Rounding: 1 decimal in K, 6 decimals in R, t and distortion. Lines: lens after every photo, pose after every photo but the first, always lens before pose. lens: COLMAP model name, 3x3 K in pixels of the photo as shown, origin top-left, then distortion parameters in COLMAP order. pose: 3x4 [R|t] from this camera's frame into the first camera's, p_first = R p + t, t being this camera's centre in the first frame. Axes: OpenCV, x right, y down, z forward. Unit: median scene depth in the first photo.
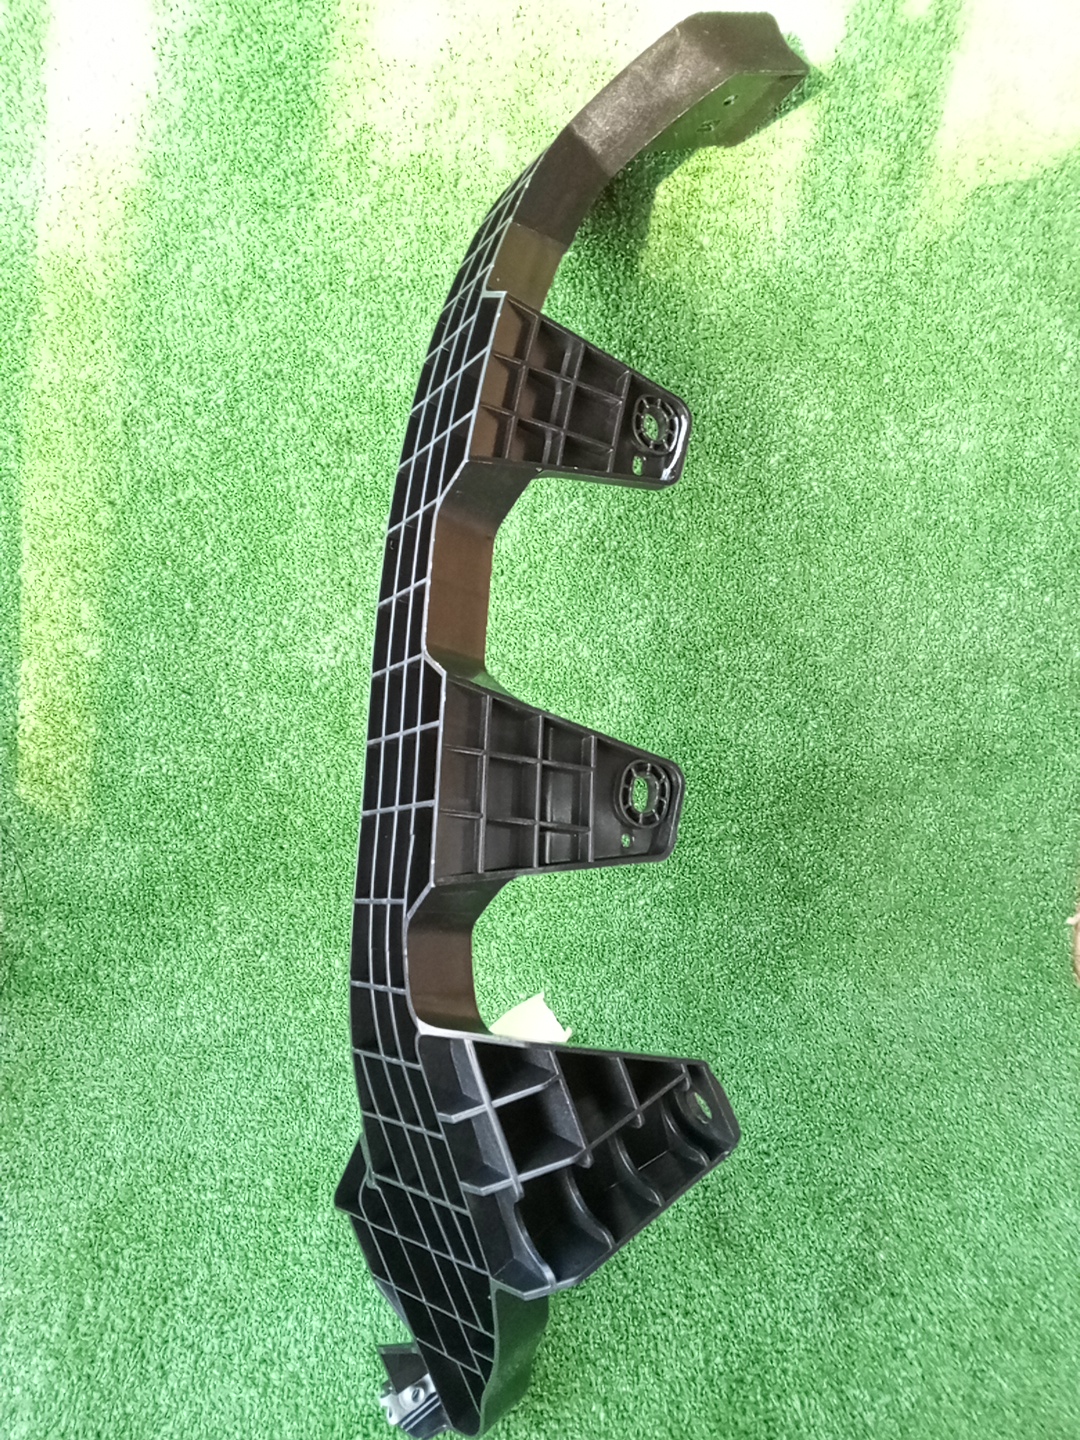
lens RADIAL K [[1139.2, 0, 523.5], [0, 1139.2, 783.5], [0, 0, 1]] dist [0.029677, -0.093044]
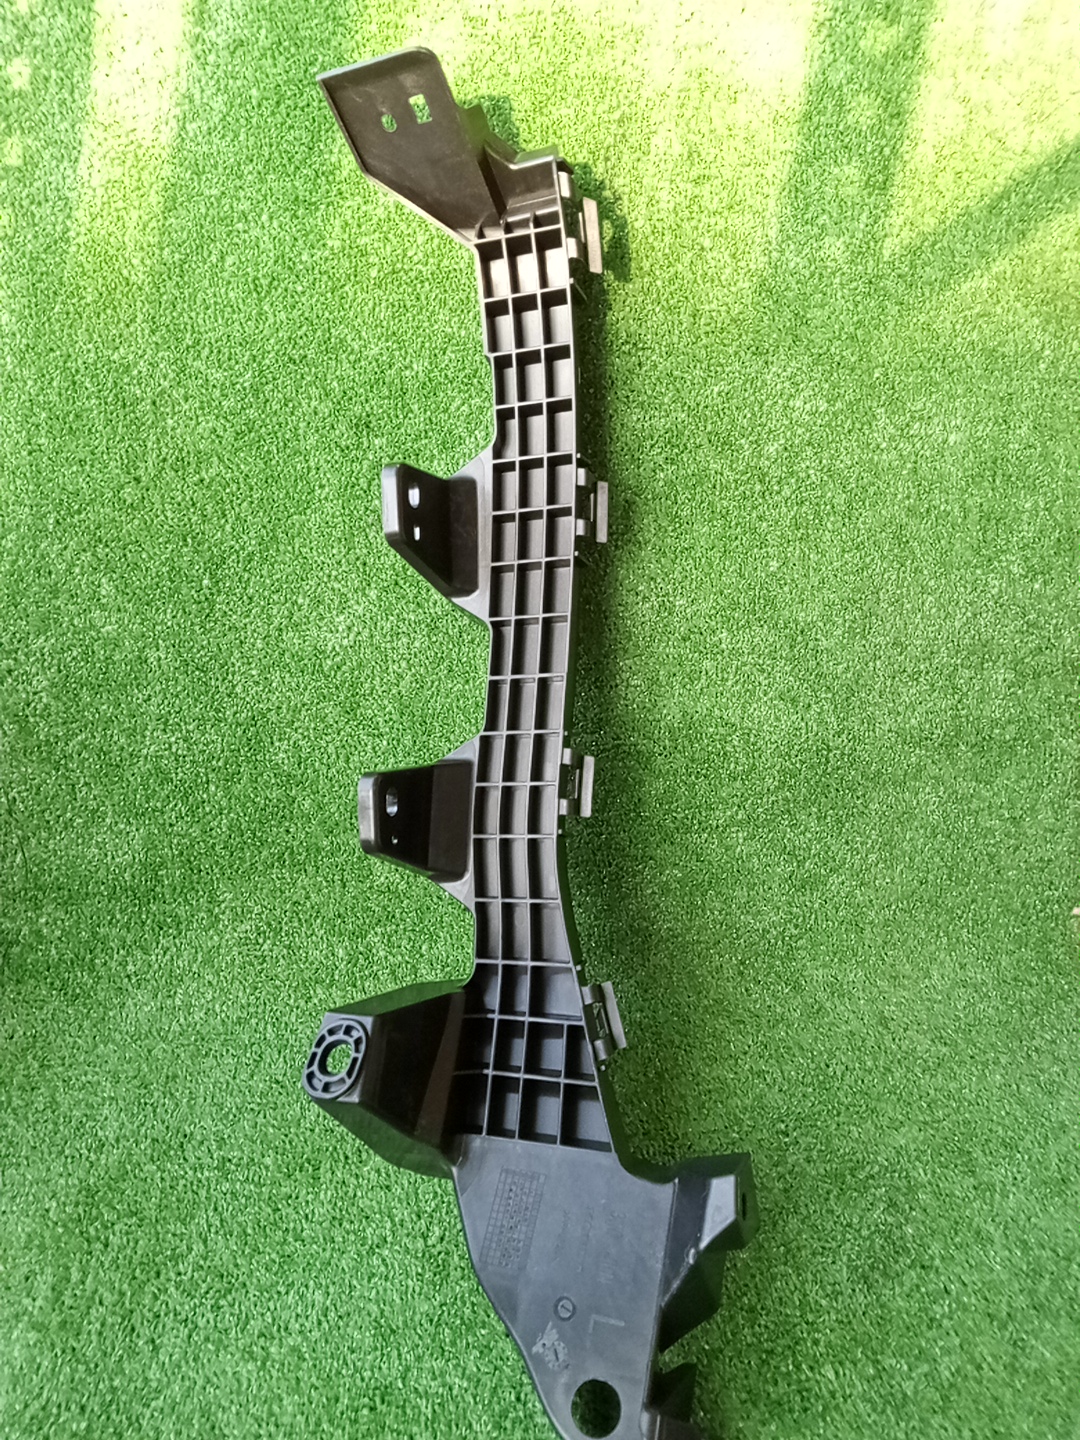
lens RADIAL K [[1128.8, 0, 531.9], [0, 1128.8, 736.8], [0, 0, 1]] dist [0.028414, -0.081266]
pose [[0.999747, 0.004388, 0.022076, -0.024844], [-0.001392, 0.990987, -0.133950, 0.122260], [-0.022464, 0.133885, 0.990742, 0.008644]]
